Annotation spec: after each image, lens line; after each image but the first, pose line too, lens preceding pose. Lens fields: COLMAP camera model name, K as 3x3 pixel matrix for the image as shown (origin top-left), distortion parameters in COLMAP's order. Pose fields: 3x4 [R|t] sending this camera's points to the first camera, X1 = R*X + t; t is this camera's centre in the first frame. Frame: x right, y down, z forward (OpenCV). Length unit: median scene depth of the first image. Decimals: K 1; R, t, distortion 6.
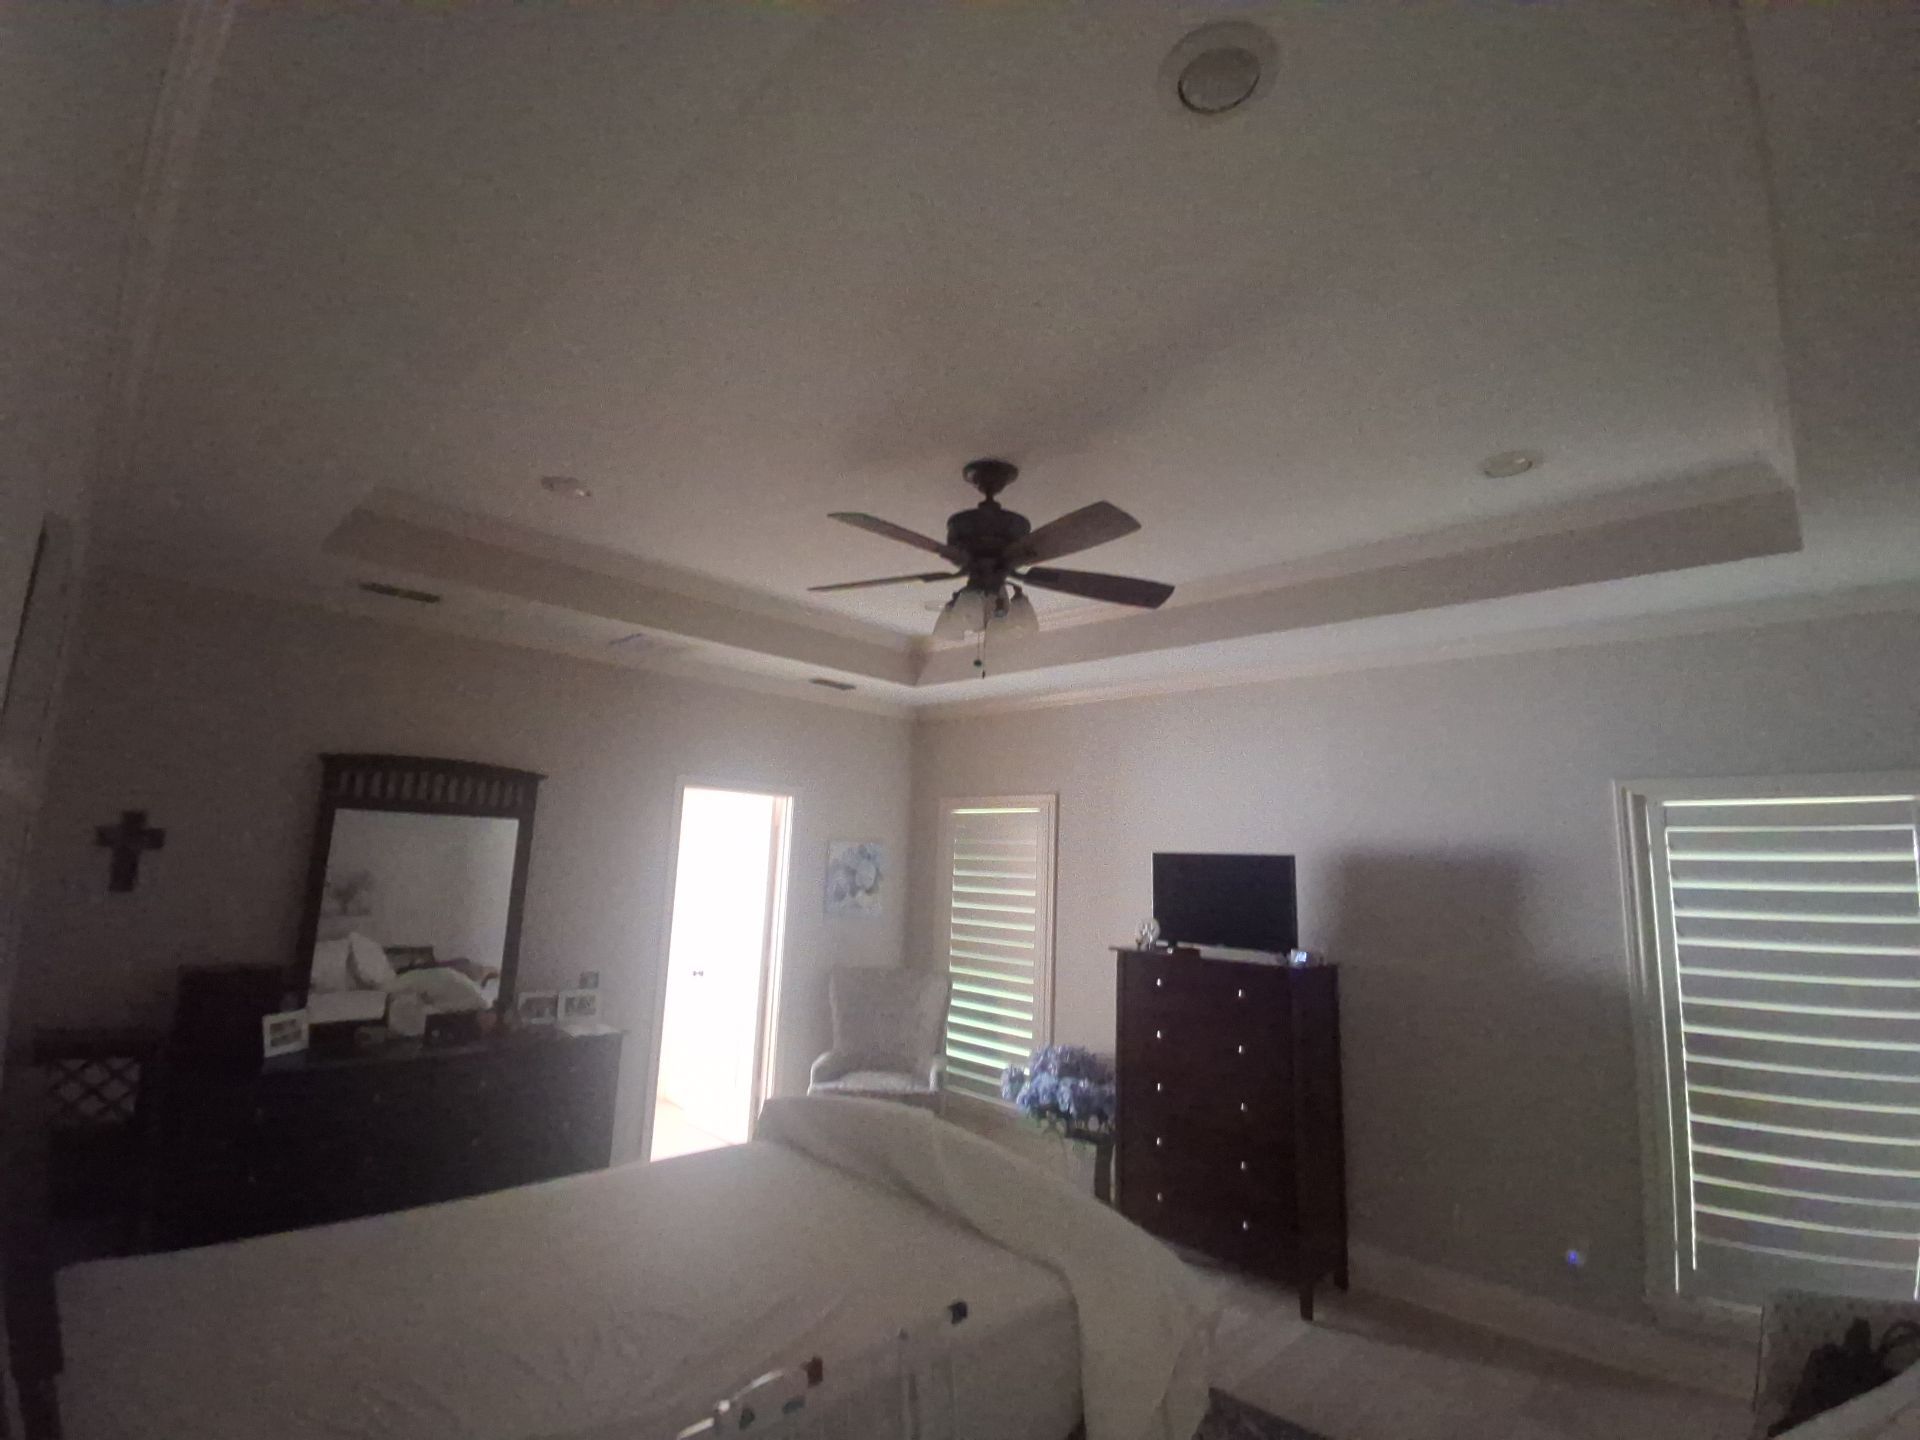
lens RADIAL K [[873.7, 0, 957.3], [0, 873.7, 713.2], [0, 0, 1]] dist [0.043525, -0.047906]
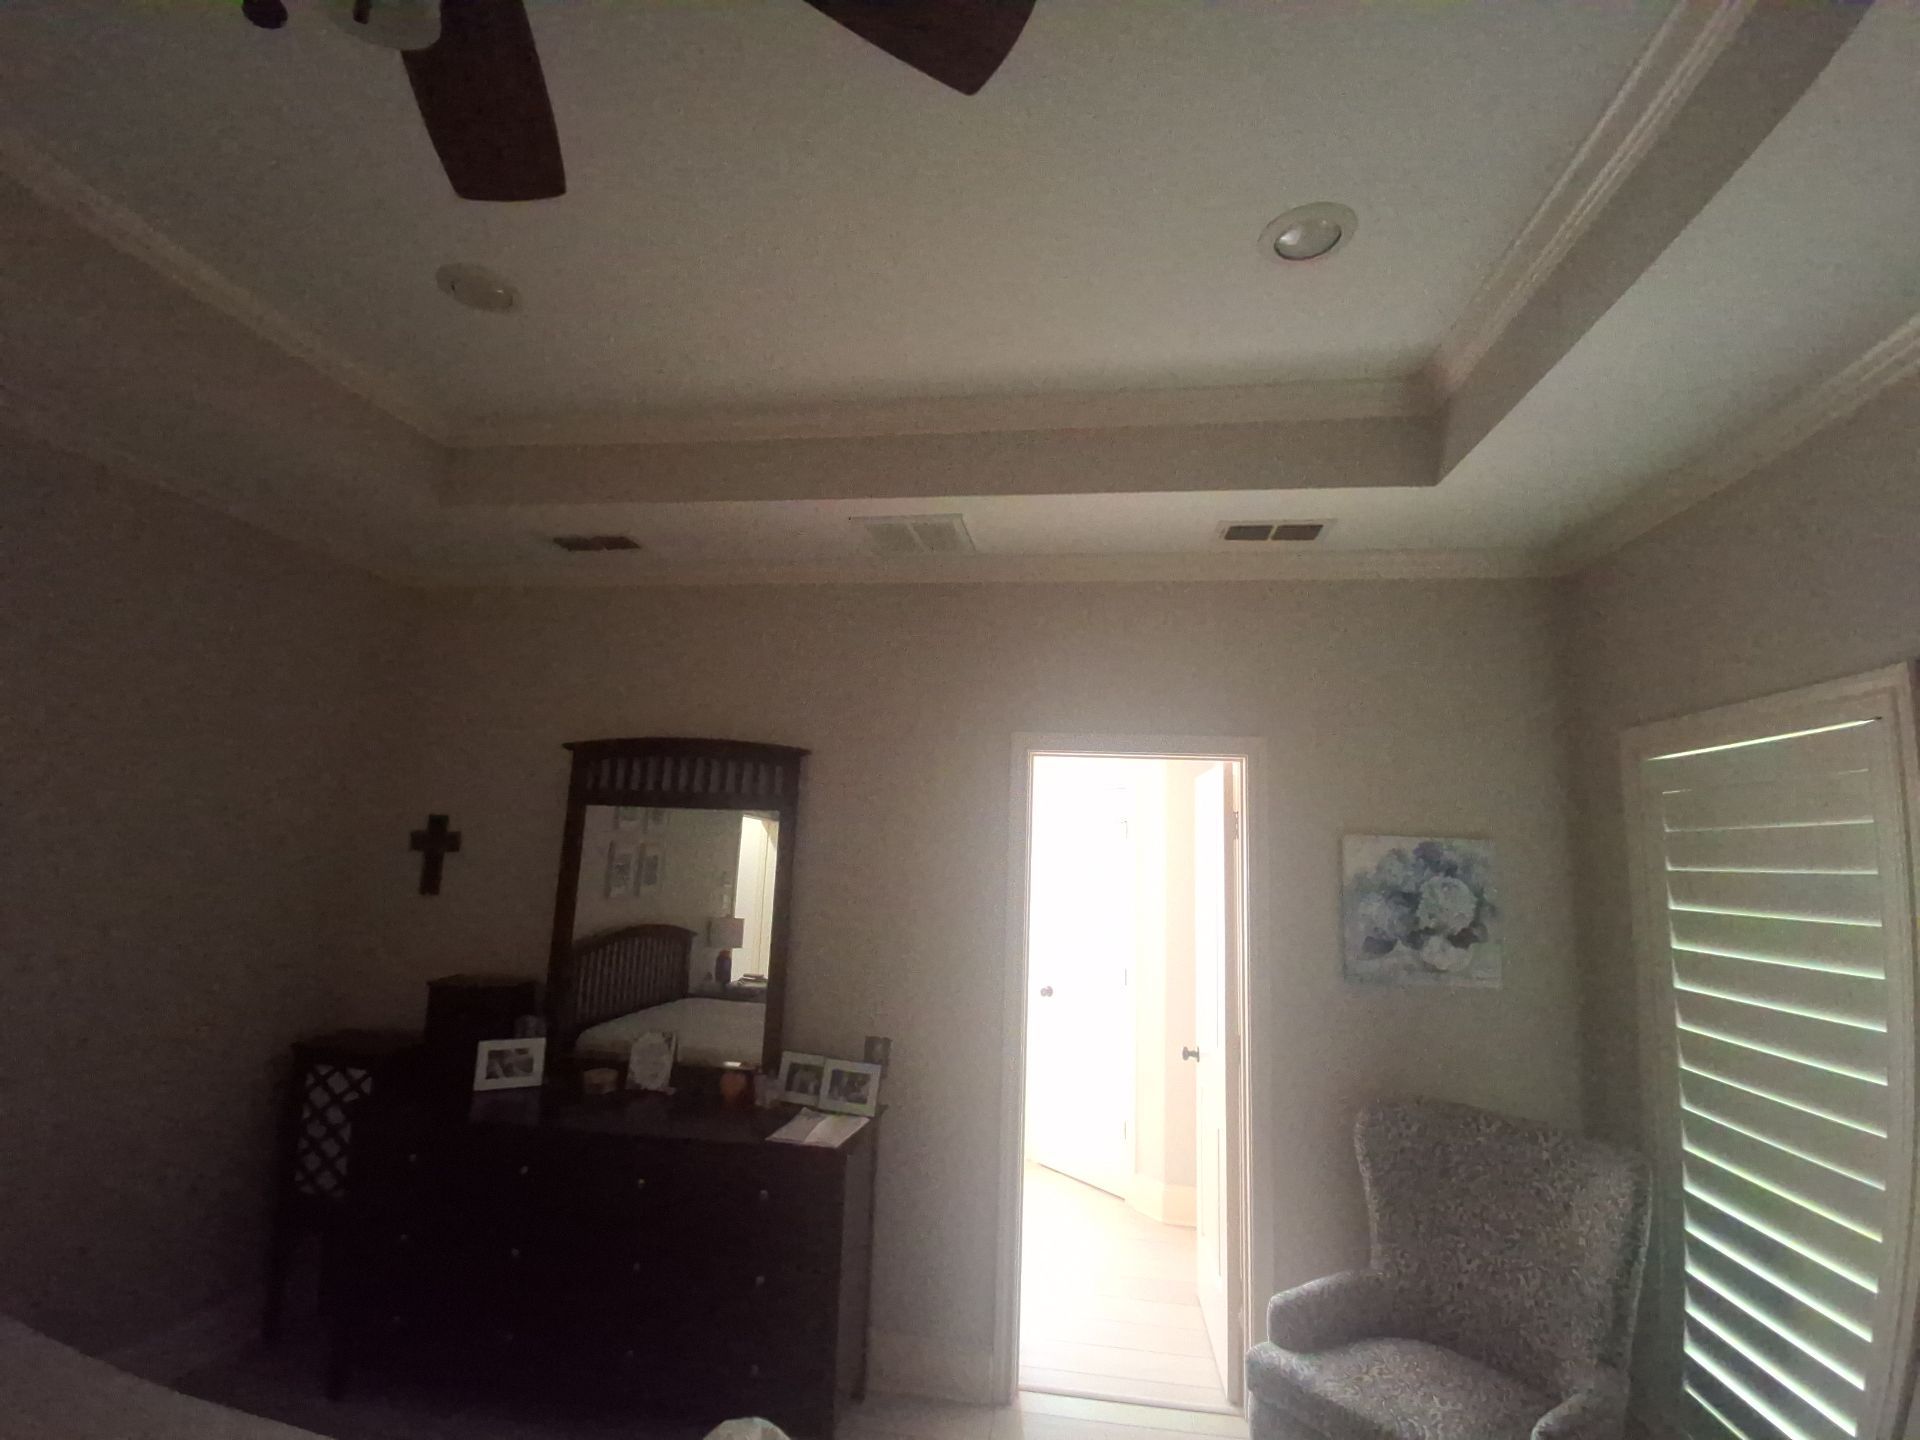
lens RADIAL K [[867.6, 0, 960.0], [0, 867.6, 720.0], [0, 0, 1]] dist [-0.013458, -0.000409]
pose [[0.596968, -0.132955, -0.791171, 0.162067], [0.121445, 0.989784, -0.074696, 0.110135], [0.793020, -0.051493, 0.607016, 0.640090]]
